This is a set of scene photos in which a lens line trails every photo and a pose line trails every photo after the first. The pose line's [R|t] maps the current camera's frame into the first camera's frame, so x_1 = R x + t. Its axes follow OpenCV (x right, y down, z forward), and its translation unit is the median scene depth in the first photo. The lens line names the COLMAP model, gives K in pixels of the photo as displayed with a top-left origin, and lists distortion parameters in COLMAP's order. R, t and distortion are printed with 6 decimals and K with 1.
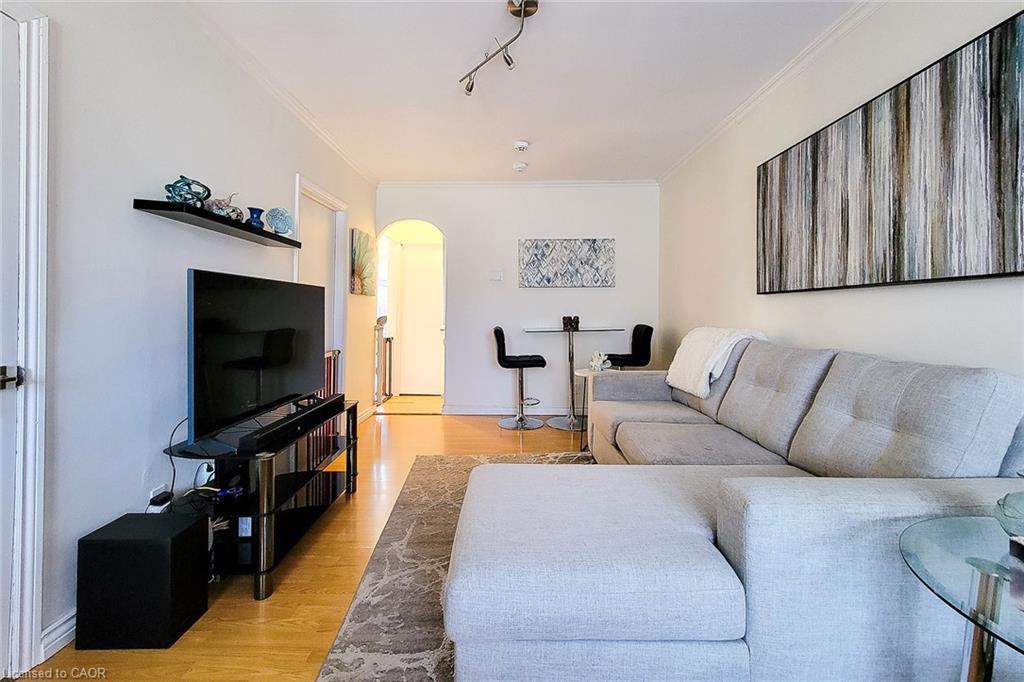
lens RADIAL K [[427.2, 0, 506.8], [0, 427.2, 310.0], [0, 0, 1]] dist [-0.002149, -0.000656]
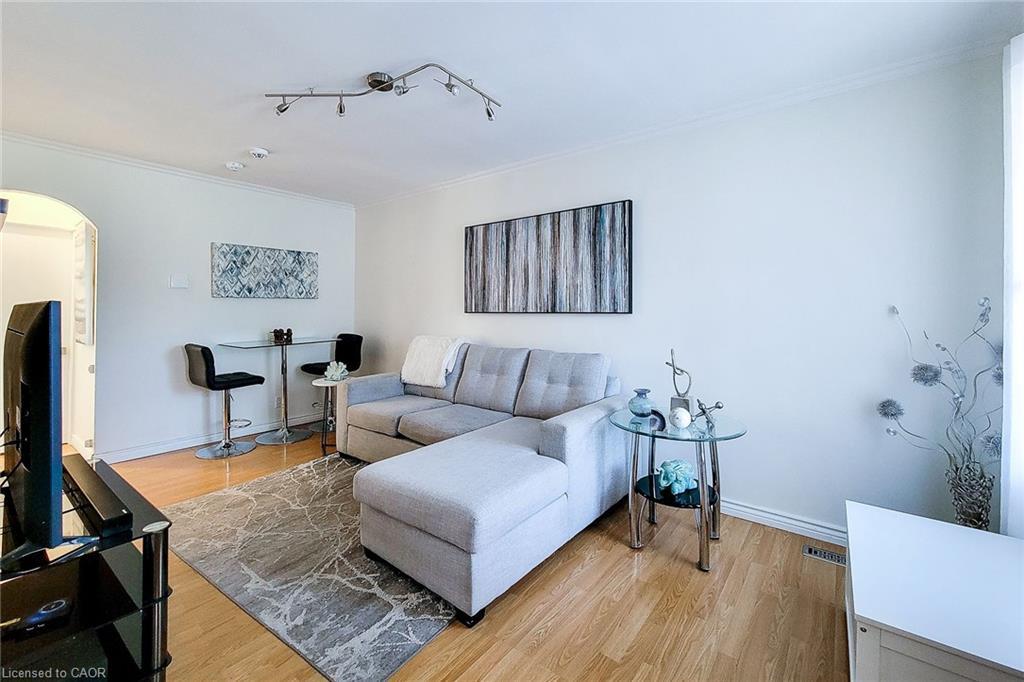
lens RADIAL K [[427.2, 0, 506.8], [0, 427.2, 310.0], [0, 0, 1]] dist [-0.002149, -0.000656]
pose [[0.608481, 0.000693, 0.793568, -0.598273], [-0.003731, 0.999991, 0.001988, -0.060509], [-0.793560, -0.004171, 0.608478, -0.024542]]
